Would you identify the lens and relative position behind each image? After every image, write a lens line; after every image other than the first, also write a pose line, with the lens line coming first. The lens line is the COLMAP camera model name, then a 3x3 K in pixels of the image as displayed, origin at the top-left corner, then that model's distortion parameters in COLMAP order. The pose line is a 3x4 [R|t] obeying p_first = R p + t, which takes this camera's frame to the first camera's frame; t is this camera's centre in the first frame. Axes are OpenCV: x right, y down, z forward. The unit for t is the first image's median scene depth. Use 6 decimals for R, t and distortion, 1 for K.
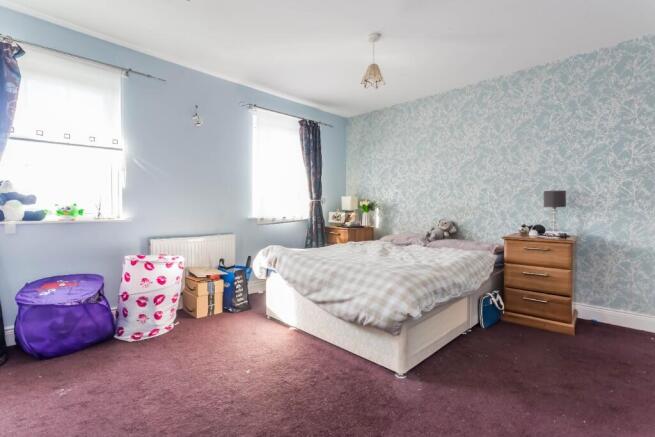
lens RADIAL K [[306.4, 0, 325.8], [0, 306.4, 215.2], [0, 0, 1]] dist [-0.000326, -0.000037]
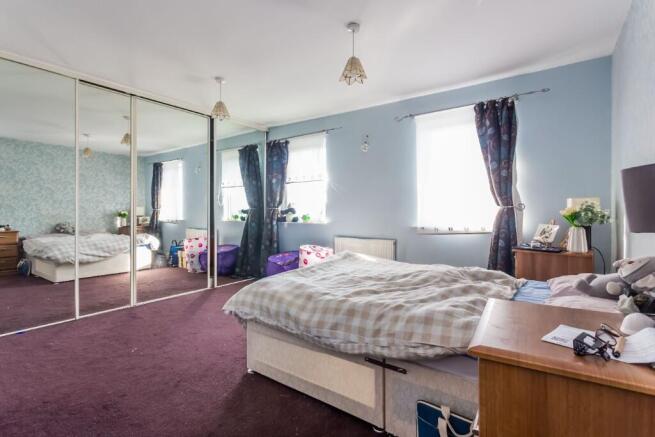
lens RADIAL K [[306.4, 0, 325.8], [0, 306.4, 215.2], [0, 0, 1]] dist [-0.000326, -0.000037]
pose [[0.179387, 0.005399, -0.983764, 0.686100], [-0.026812, 0.999640, 0.000597, -0.021044], [0.983413, 0.026270, 0.179467, 0.530282]]
